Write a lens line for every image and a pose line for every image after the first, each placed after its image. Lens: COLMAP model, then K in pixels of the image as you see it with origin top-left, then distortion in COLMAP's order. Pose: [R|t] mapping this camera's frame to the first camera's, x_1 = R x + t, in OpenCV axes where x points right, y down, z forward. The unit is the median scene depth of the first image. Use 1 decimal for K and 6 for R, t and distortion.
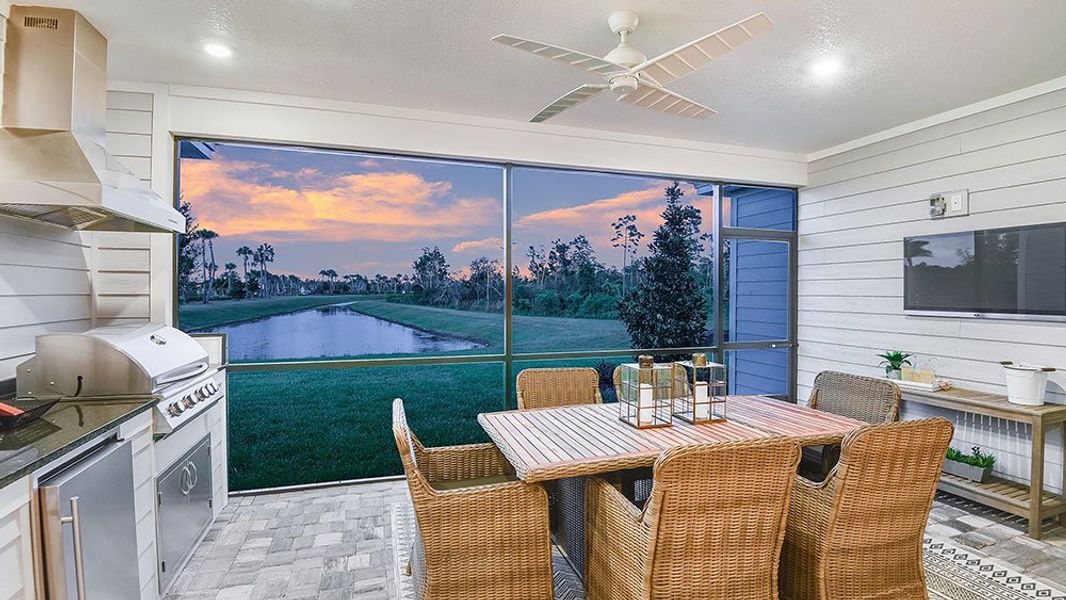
lens RADIAL K [[512.5, 0, 564.2], [0, 512.5, 297.8], [0, 0, 1]] dist [-0.027834, -0.008056]
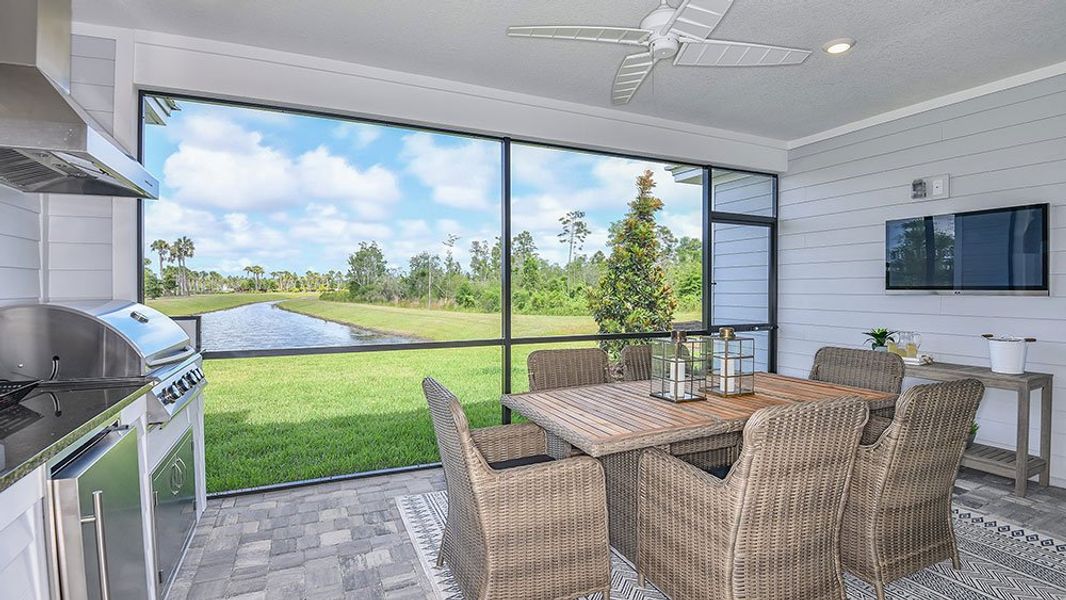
lens RADIAL K [[512.5, 0, 570.7], [0, 512.5, 300.5], [0, 0, 1]] dist [-0.027834, -0.008056]
pose [[0.992332, -0.006779, 0.123415, -0.131361], [0.005298, 0.999910, 0.012330, 0.035426], [-0.123488, -0.011581, 0.992279, 0.041604]]
